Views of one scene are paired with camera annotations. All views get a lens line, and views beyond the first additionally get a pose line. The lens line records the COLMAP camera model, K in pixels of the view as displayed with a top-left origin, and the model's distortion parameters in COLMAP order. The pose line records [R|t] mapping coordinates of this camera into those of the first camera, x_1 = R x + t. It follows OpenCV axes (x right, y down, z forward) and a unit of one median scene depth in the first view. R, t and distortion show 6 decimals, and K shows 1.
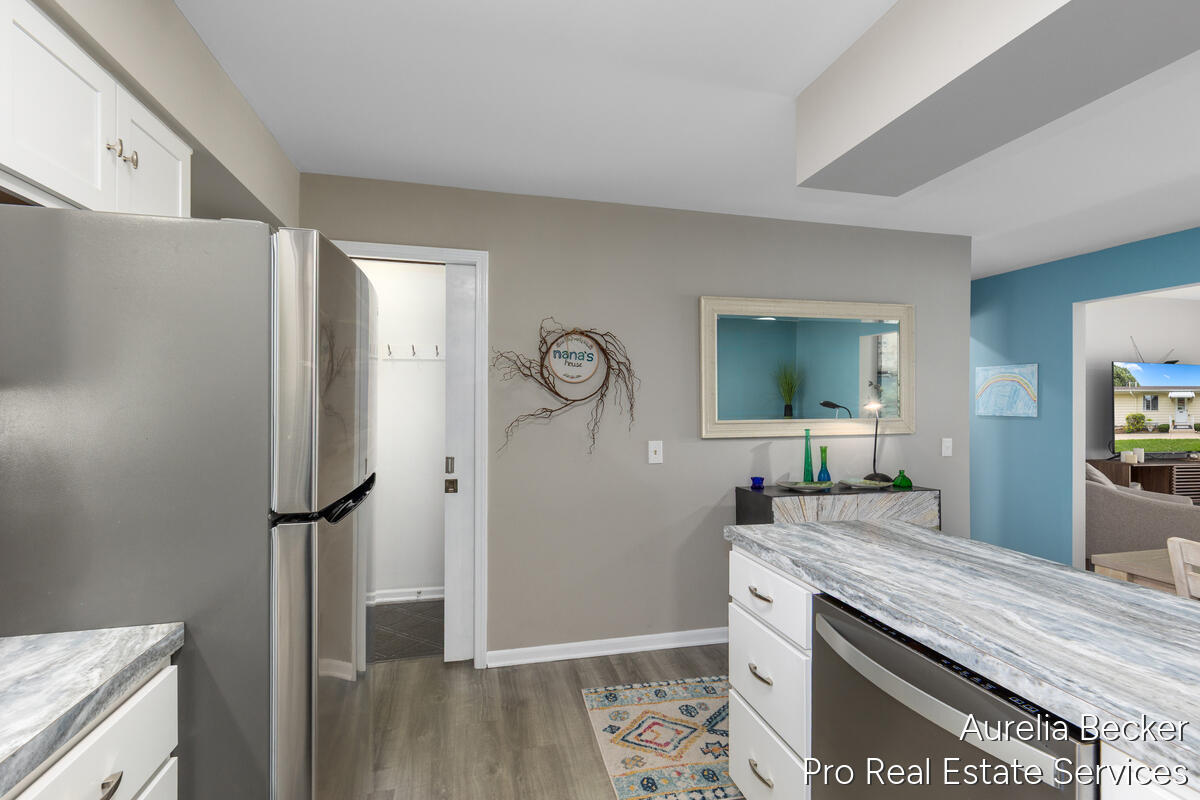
lens RADIAL K [[558.7, 0, 597.9], [0, 558.7, 406.4], [0, 0, 1]] dist [0.000289, 0.000784]
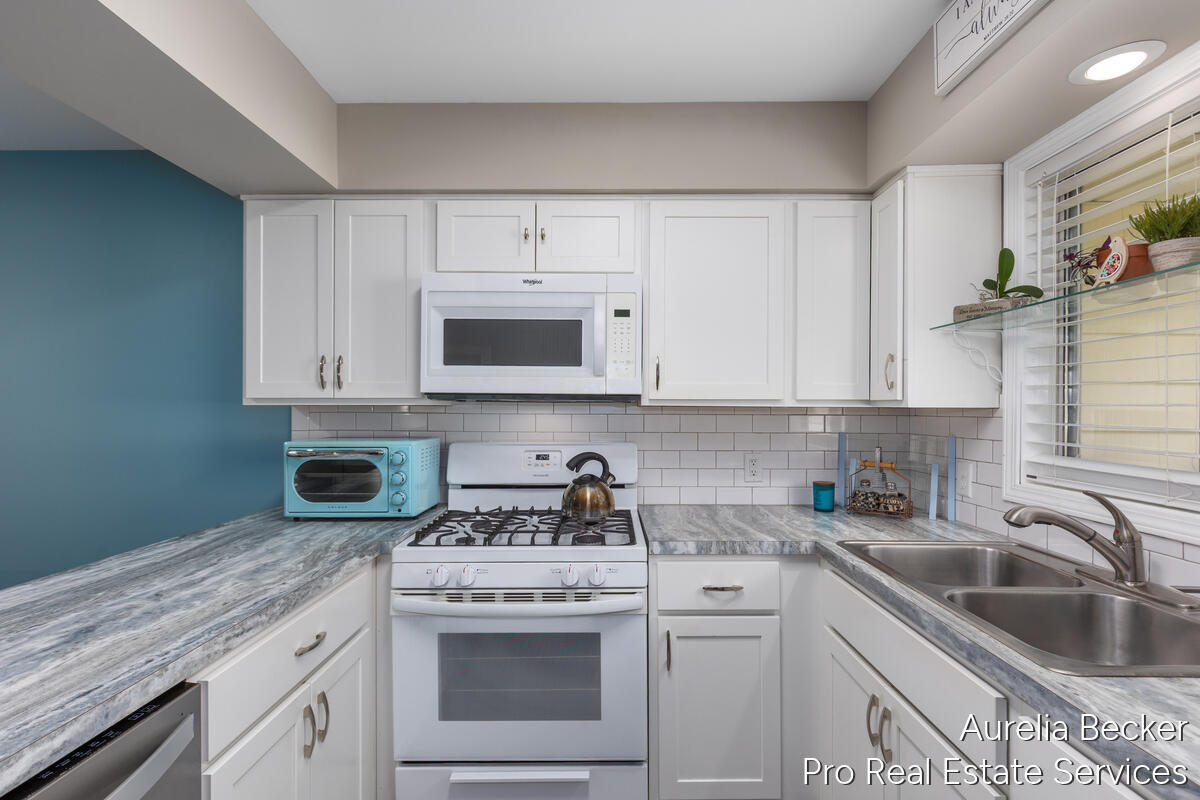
lens RADIAL K [[558.7, 0, 597.8], [0, 558.7, 406.5], [0, 0, 1]] dist [0.000289, 0.000784]
pose [[-0.972914, 0.000986, 0.231164, -0.206217], [-0.000020, 0.999991, -0.004350, 0.003050], [-0.231166, -0.004236, -0.972905, 1.542189]]
